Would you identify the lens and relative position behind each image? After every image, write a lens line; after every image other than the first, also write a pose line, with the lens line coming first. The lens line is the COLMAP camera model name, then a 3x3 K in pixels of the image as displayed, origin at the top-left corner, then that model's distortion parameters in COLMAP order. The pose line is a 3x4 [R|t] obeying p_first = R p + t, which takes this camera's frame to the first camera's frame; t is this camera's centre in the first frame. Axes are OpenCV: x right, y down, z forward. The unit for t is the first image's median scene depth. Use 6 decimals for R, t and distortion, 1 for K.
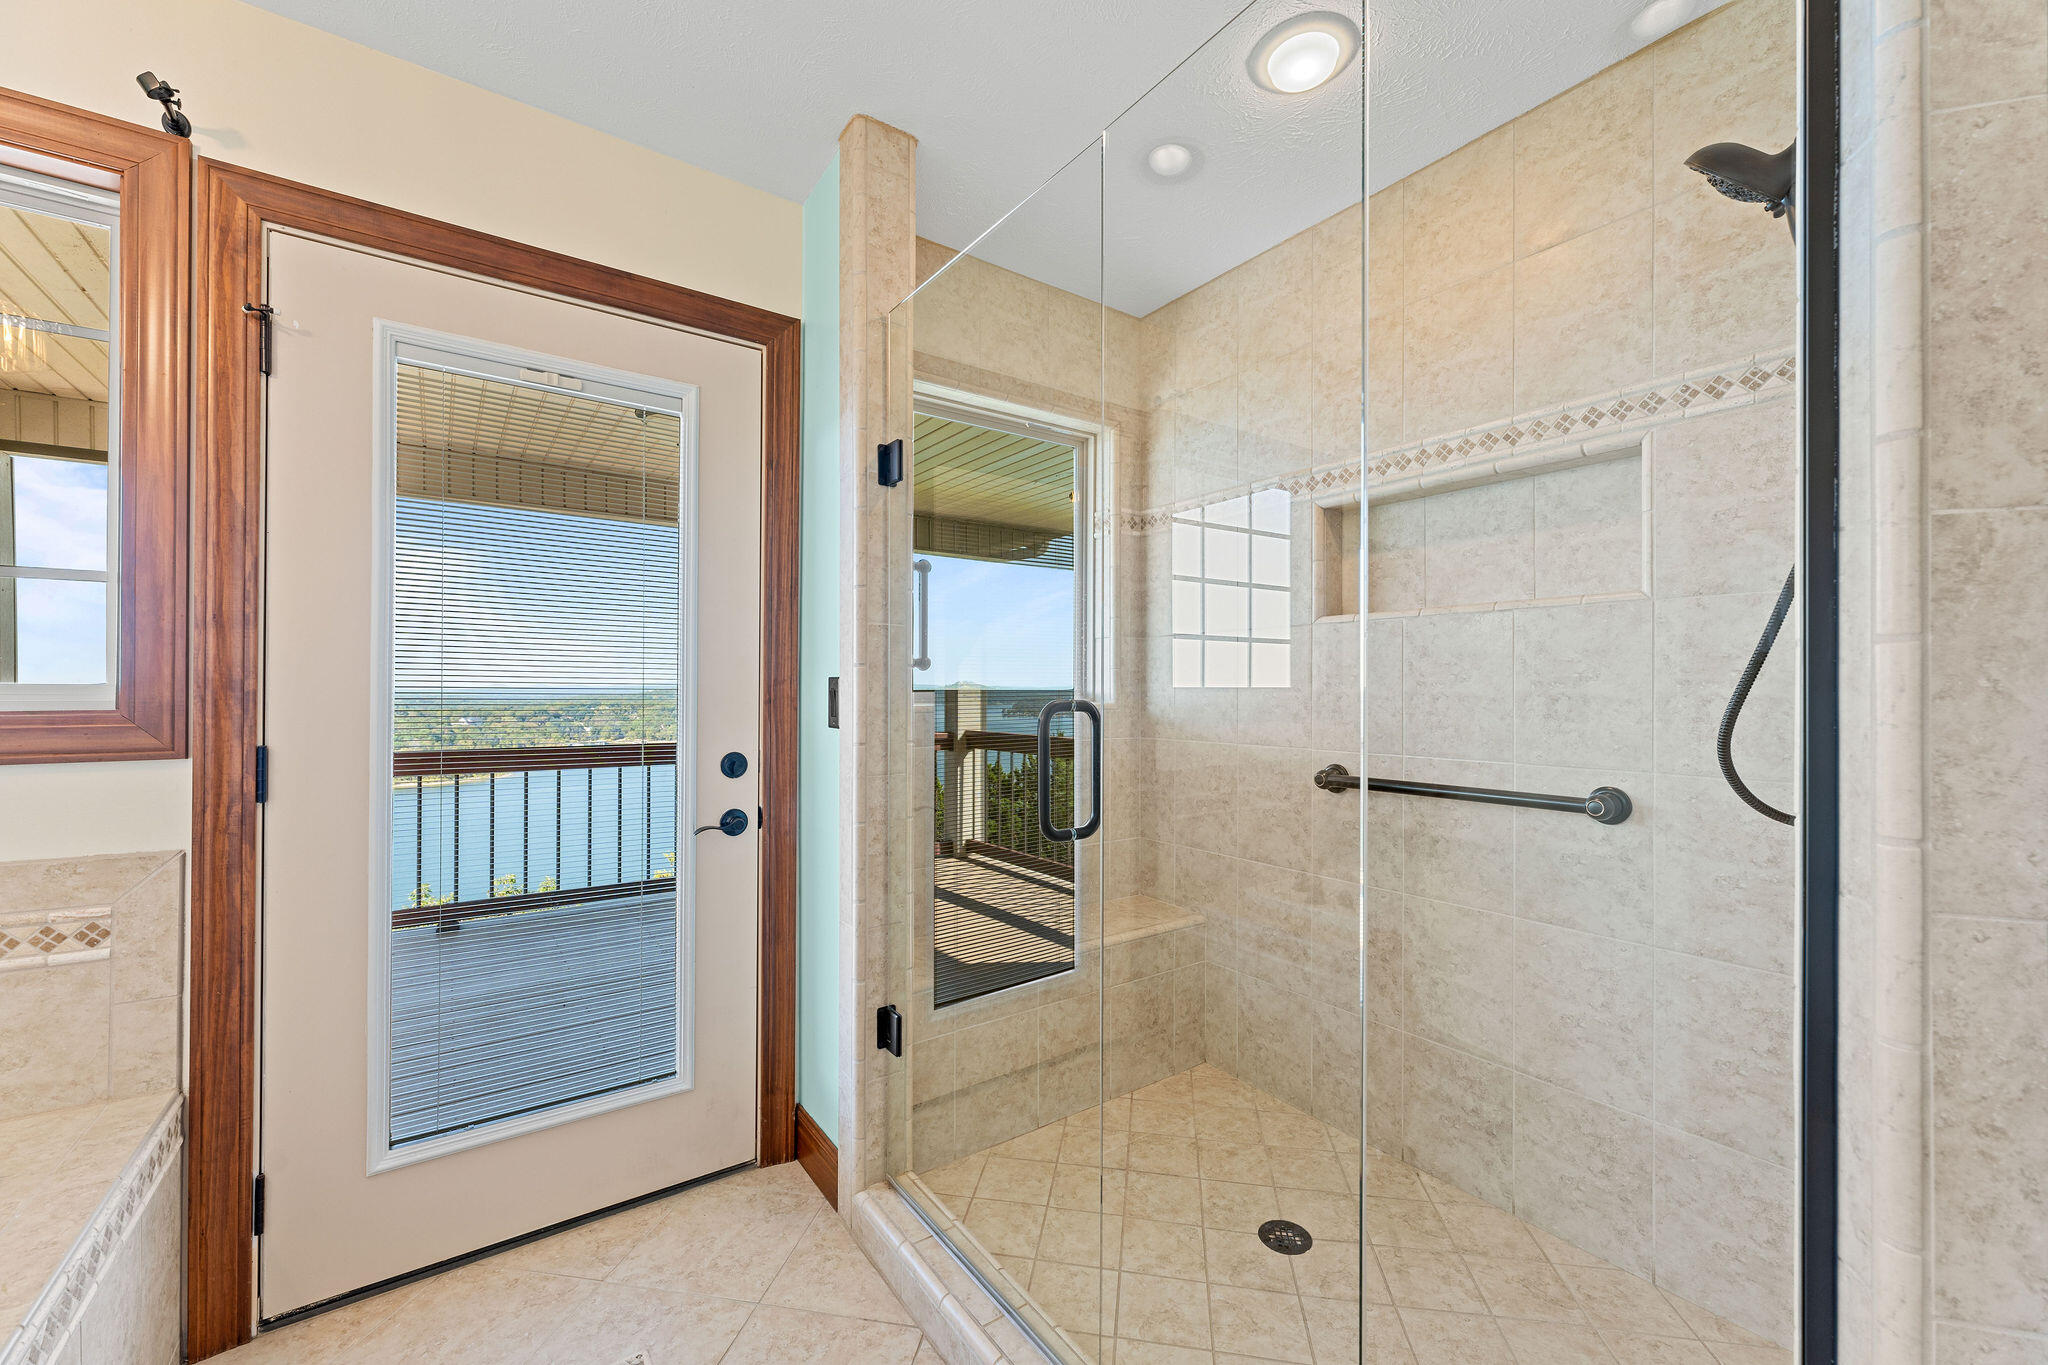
lens RADIAL K [[809.9, 0, 1021.9], [0, 809.9, 687.1], [0, 0, 1]] dist [0.000065, -0.000517]
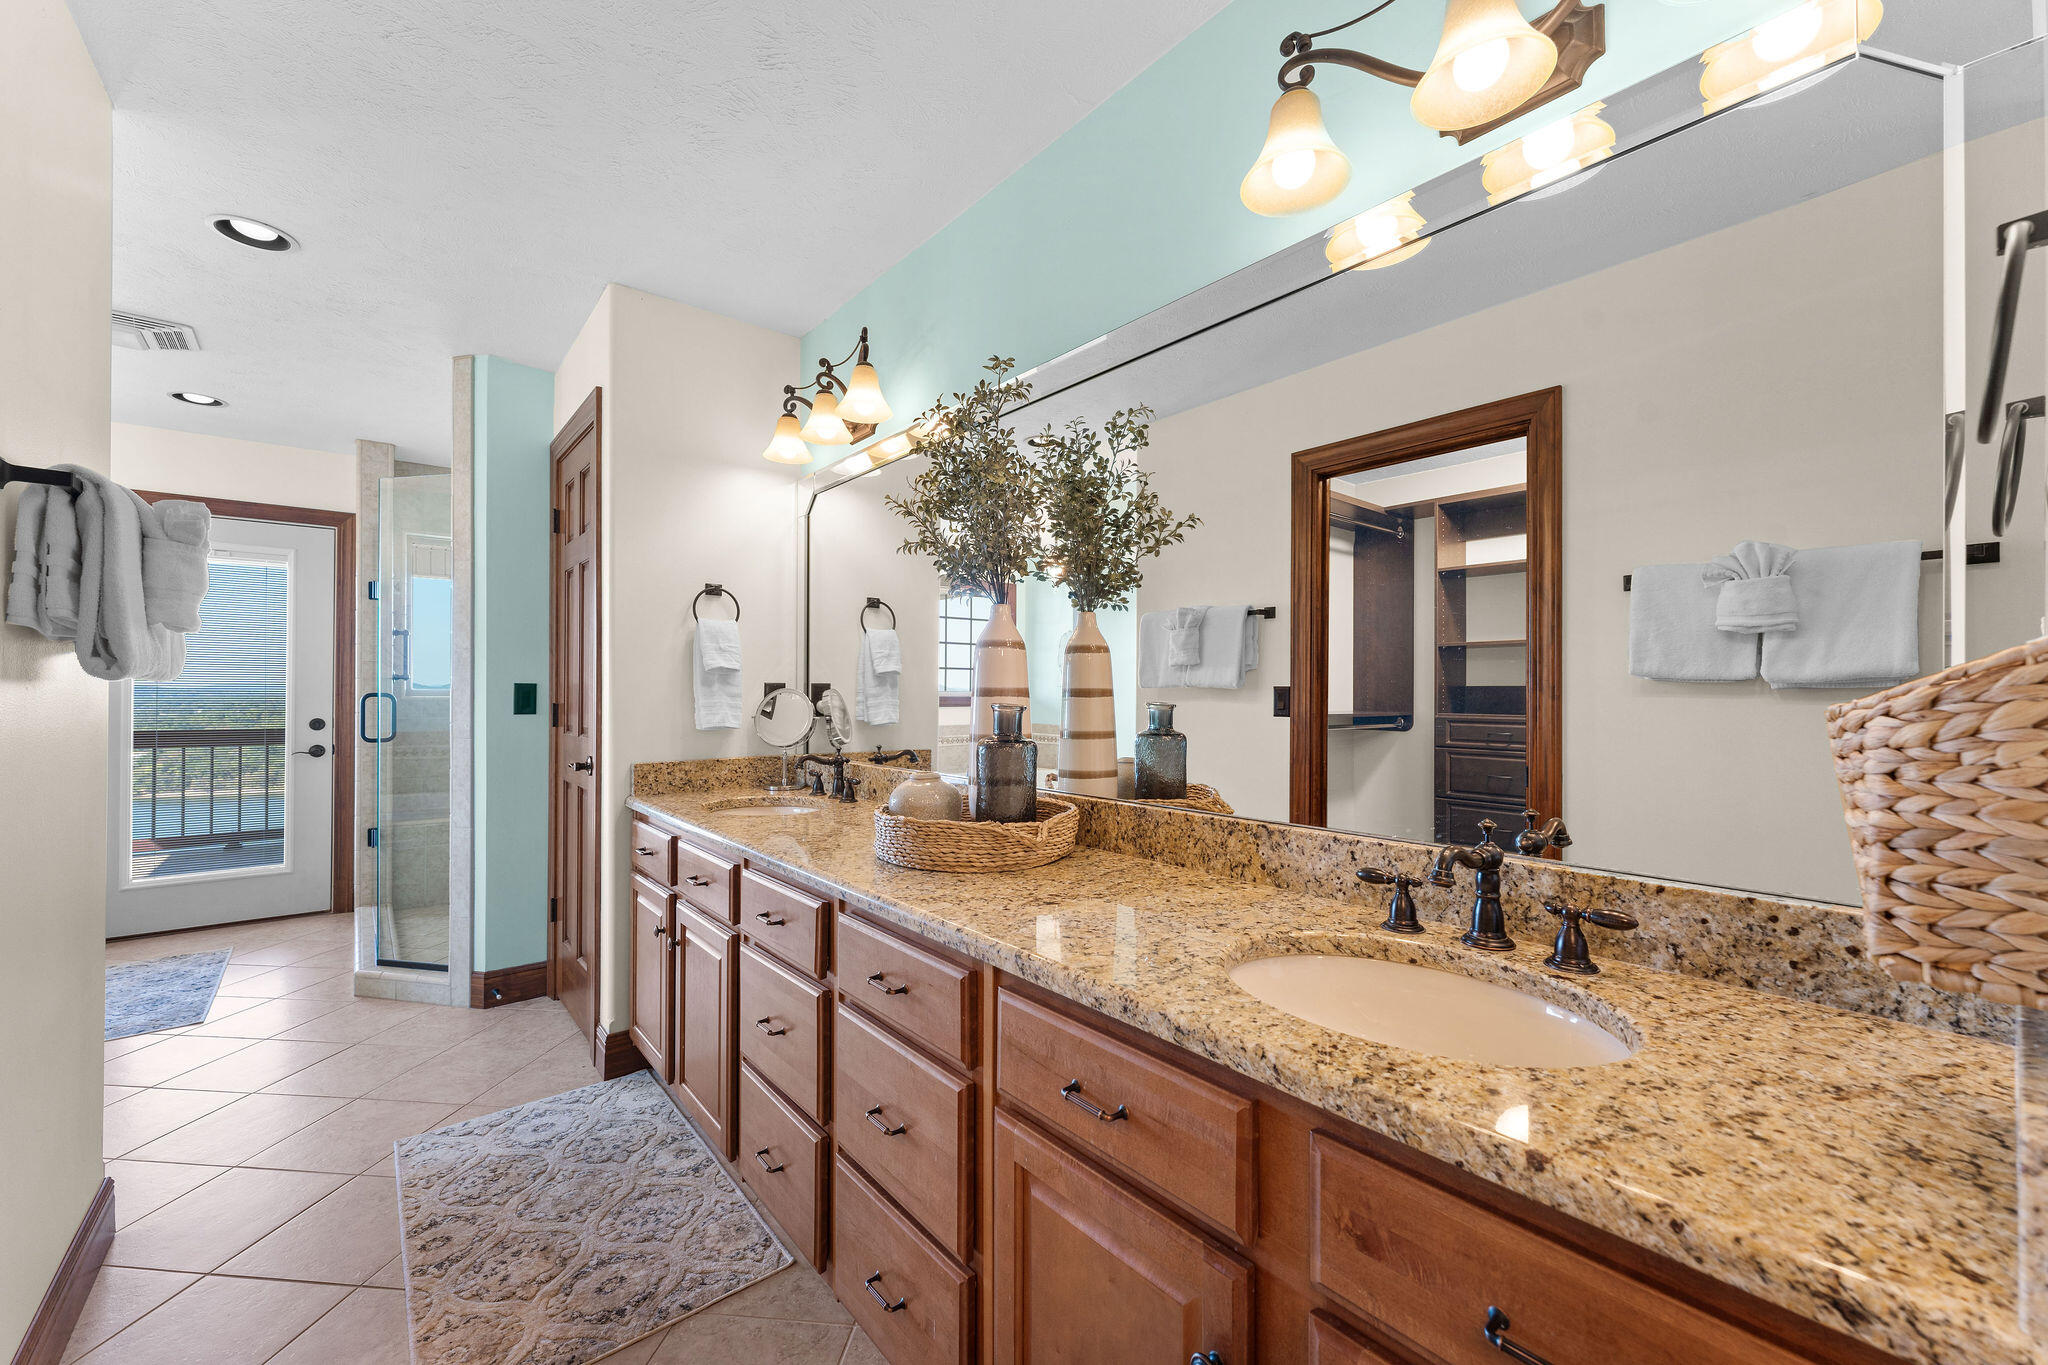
lens RADIAL K [[809.9, 0, 1021.9], [0, 809.9, 687.1], [0, 0, 1]] dist [0.000065, -0.000517]
pose [[0.997261, -0.002392, 0.073925, 1.367436], [0.002410, 0.999997, -0.000146, 0.002207], [-0.073924, 0.000324, 0.997264, -1.297116]]
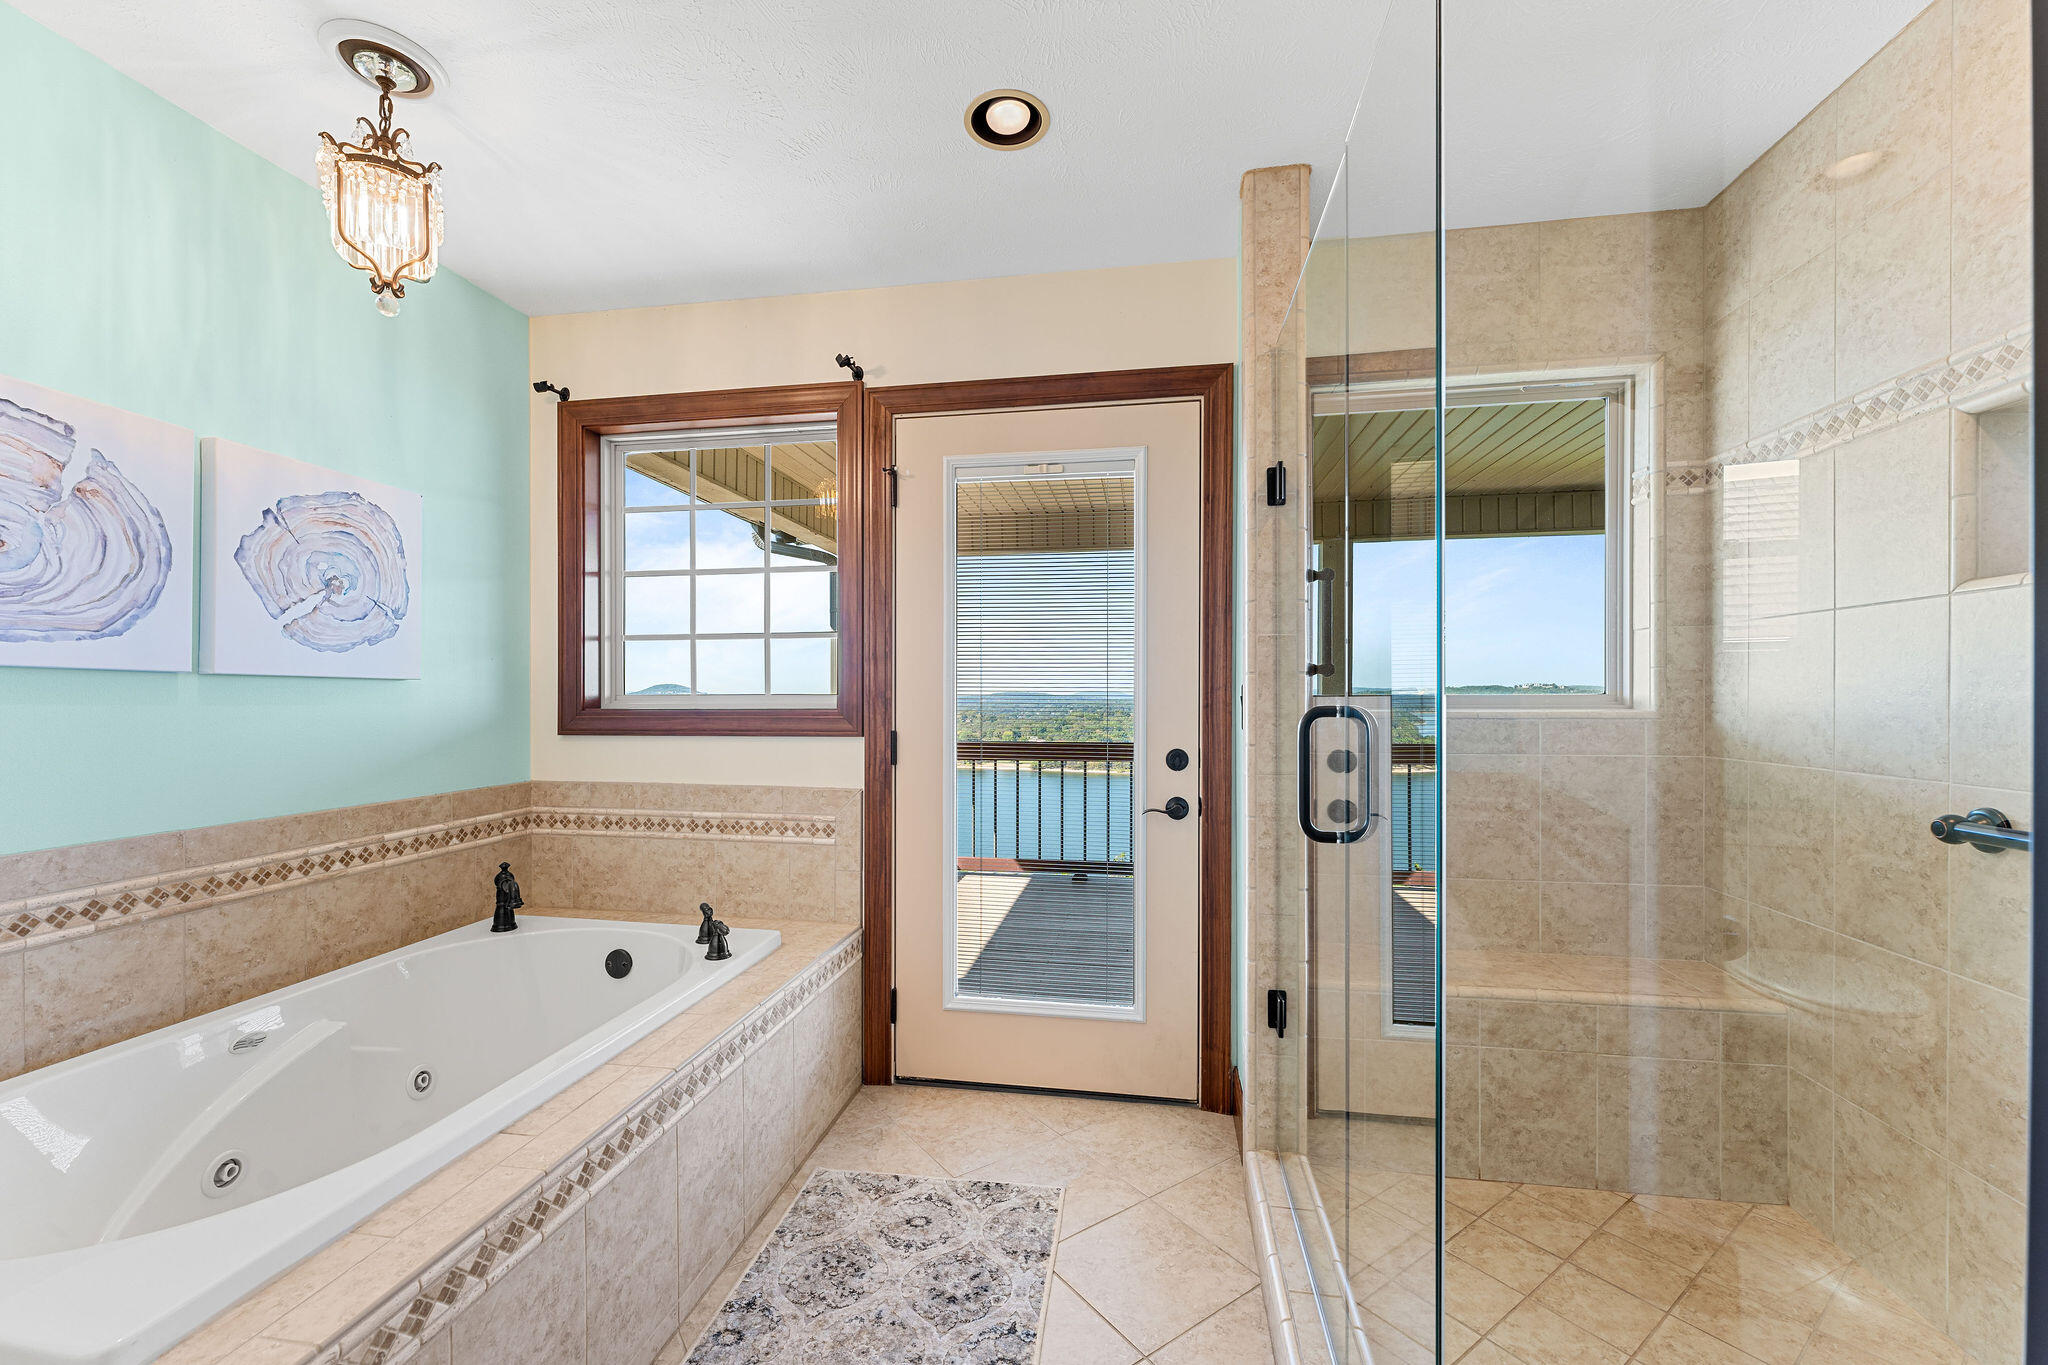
lens RADIAL K [[824.5, 0, 1016.1], [0, 824.5, 696.5], [0, 0, 1]] dist [0.000327, -0.000325]
pose [[0.706083, -0.003378, -0.708121, 0.333655], [0.006356, 0.999979, 0.001567, 0.000484], [0.708100, -0.005607, 0.706089, -0.014097]]
